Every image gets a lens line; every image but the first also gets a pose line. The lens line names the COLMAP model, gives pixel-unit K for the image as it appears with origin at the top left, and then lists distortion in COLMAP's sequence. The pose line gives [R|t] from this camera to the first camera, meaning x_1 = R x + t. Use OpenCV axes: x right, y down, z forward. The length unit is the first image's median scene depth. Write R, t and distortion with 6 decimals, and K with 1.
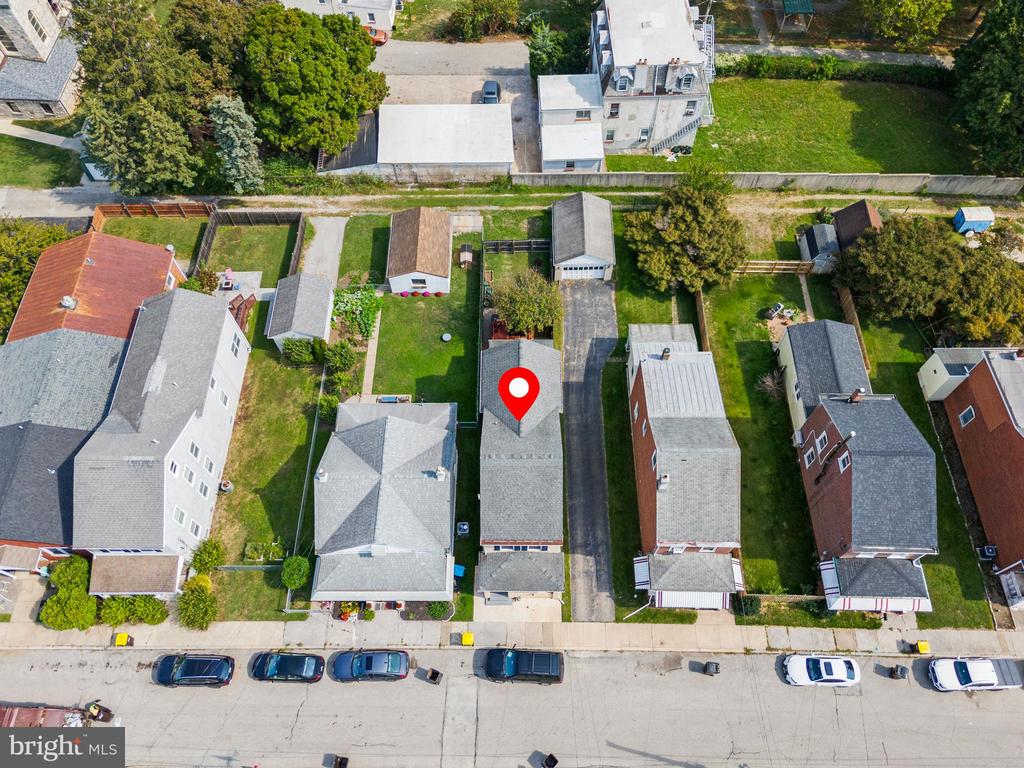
lens RADIAL K [[741.8, 0, 512.0], [0, 741.8, 384.0], [0, 0, 1]] dist [0.047234, -0.045881]
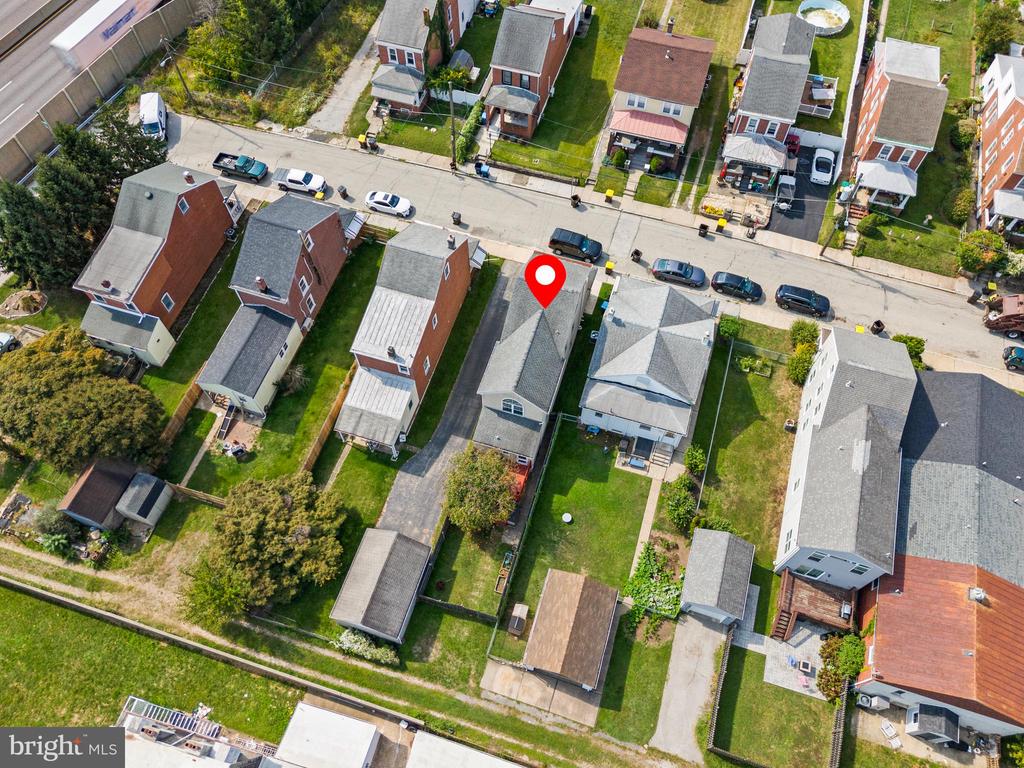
lens RADIAL K [[741.8, 0, 512.0], [0, 741.8, 384.0], [0, 0, 1]] dist [0.047234, -0.045881]
pose [[-0.954818, -0.257119, 0.149038, -0.114808], [0.263551, -0.500808, 0.824458, -0.758284], [-0.137345, 0.826487, 0.545945, 0.335085]]
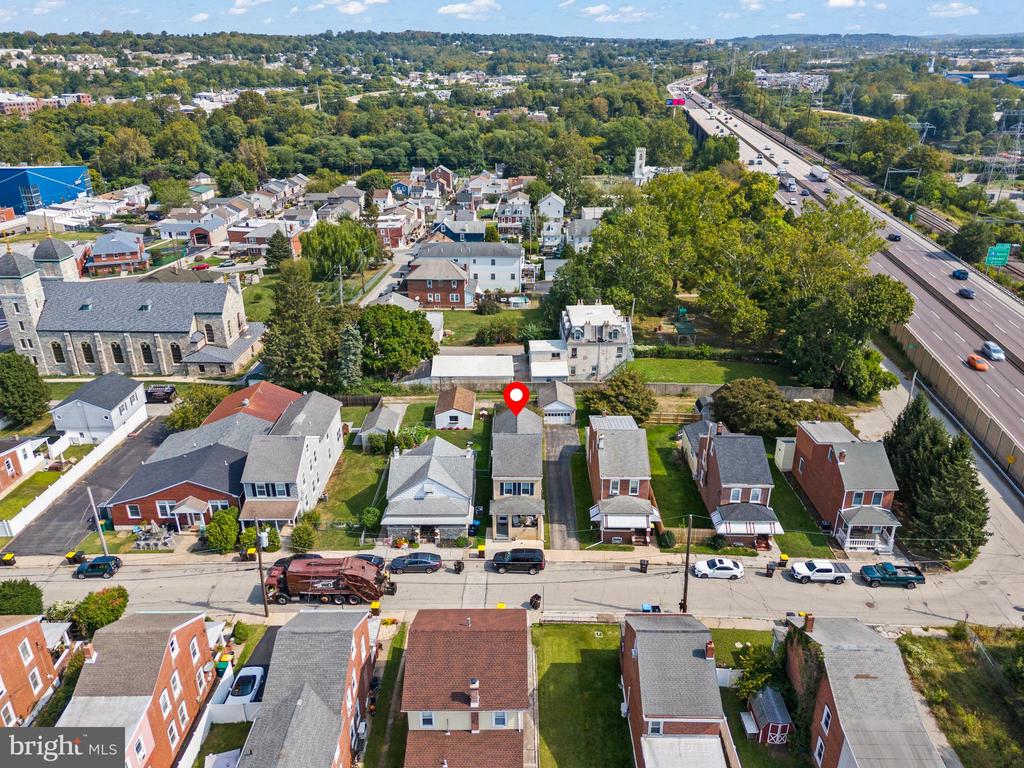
lens RADIAL K [[741.8, 0, 512.0], [0, 741.8, 384.0], [0, 0, 1]] dist [0.047234, -0.045881]
pose [[0.999970, 0.007026, -0.003410, 0.004174], [-0.007657, 0.795965, -0.605294, 0.751019], [-0.001538, 0.605302, 0.795994, -0.303466]]
